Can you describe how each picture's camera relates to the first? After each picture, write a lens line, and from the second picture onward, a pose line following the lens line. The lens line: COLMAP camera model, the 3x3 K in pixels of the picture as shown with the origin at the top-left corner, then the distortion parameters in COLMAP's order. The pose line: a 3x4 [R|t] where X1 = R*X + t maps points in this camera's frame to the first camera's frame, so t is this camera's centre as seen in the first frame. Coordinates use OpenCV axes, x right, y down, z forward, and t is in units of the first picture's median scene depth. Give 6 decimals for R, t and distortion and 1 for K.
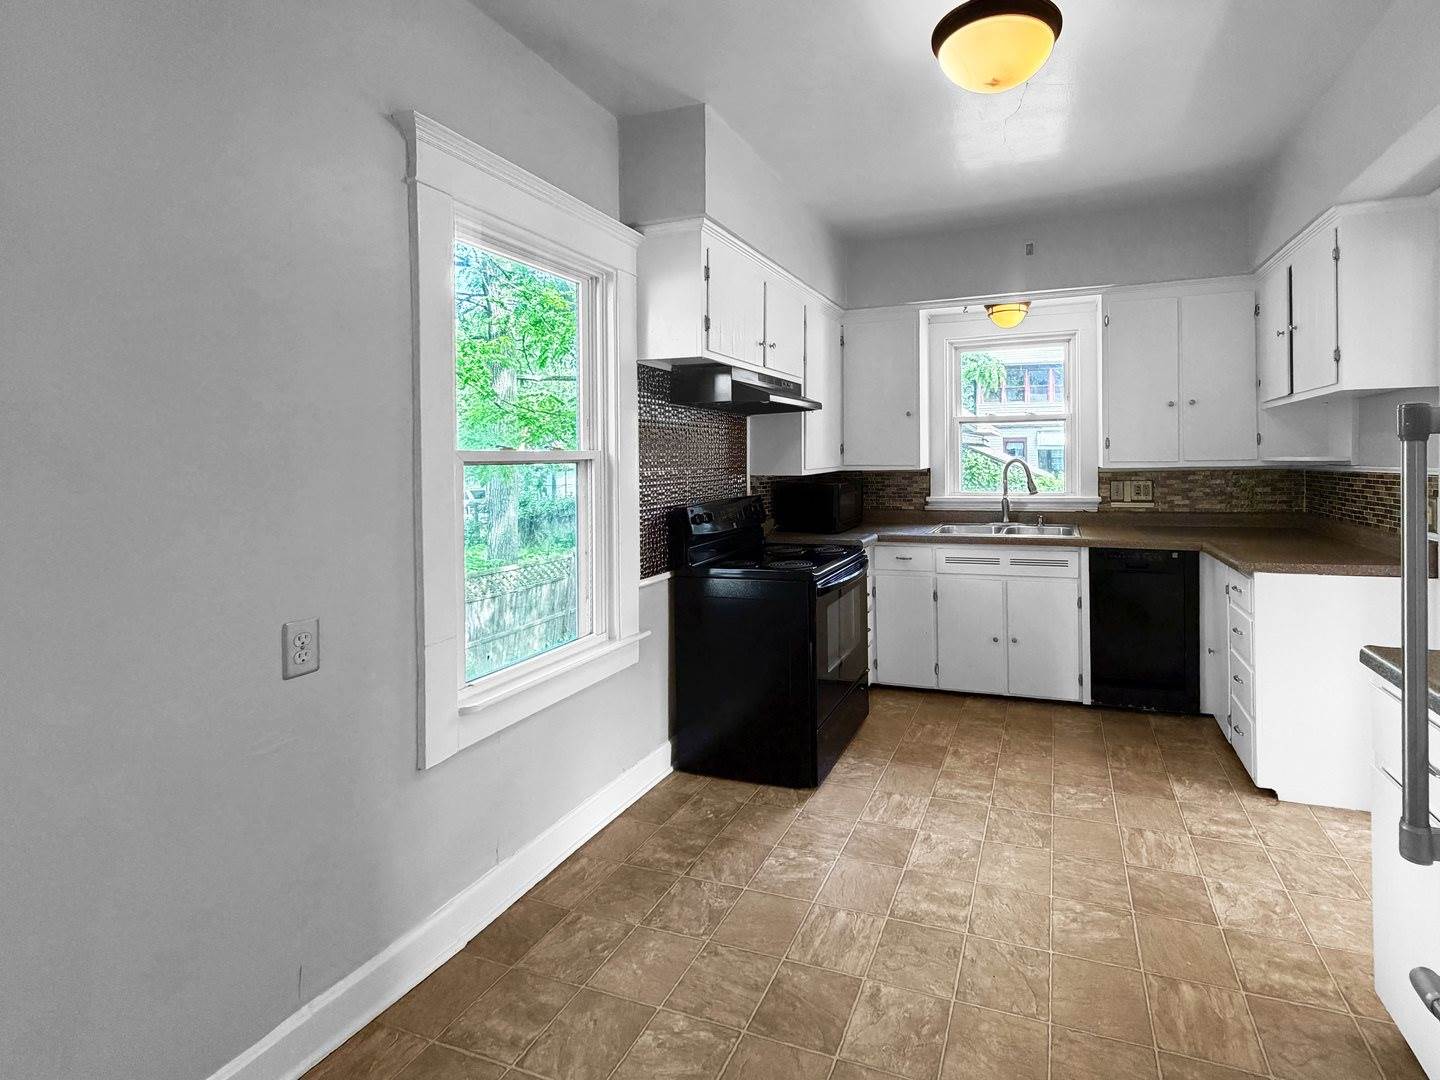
lens RADIAL K [[593.3, 0, 719.5], [0, 593.3, 454.3], [0, 0, 1]] dist [-0.001615, -0.000031]
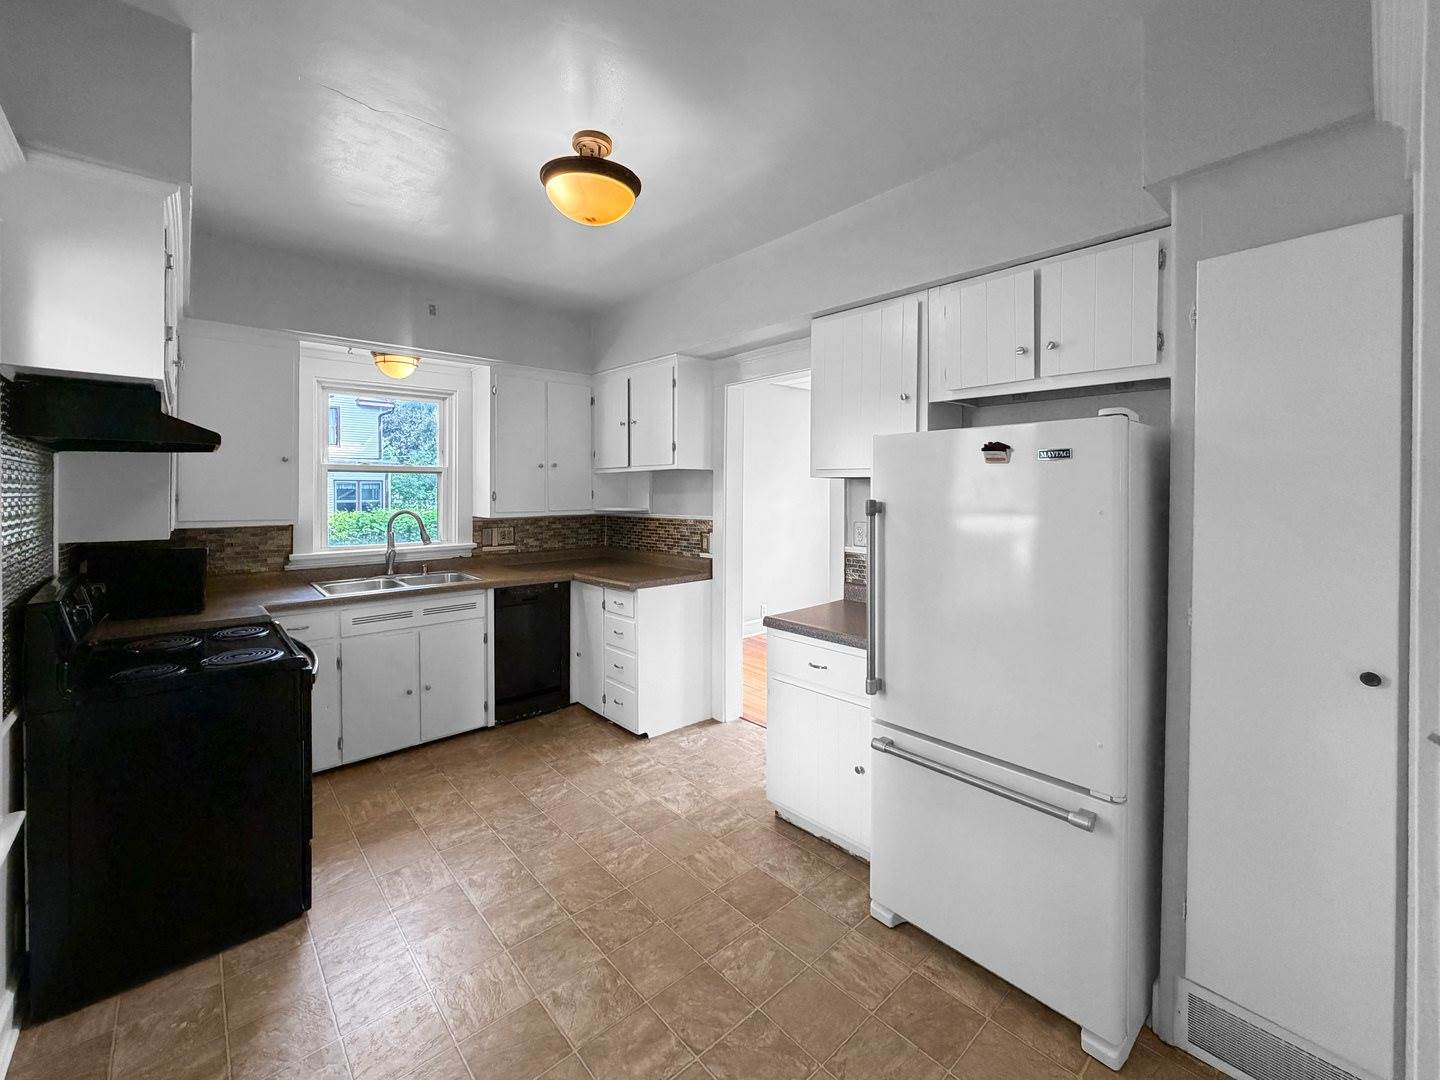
lens RADIAL K [[592.0, 0, 722.0], [0, 592.0, 502.5], [0, 0, 1]] dist [0.001104, 0.000539]
pose [[0.514322, -0.001377, 0.857596, -0.131275], [0.001273, 0.999999, 0.000842, -0.008924], [-0.857596, 0.000659, 0.514323, 0.034254]]
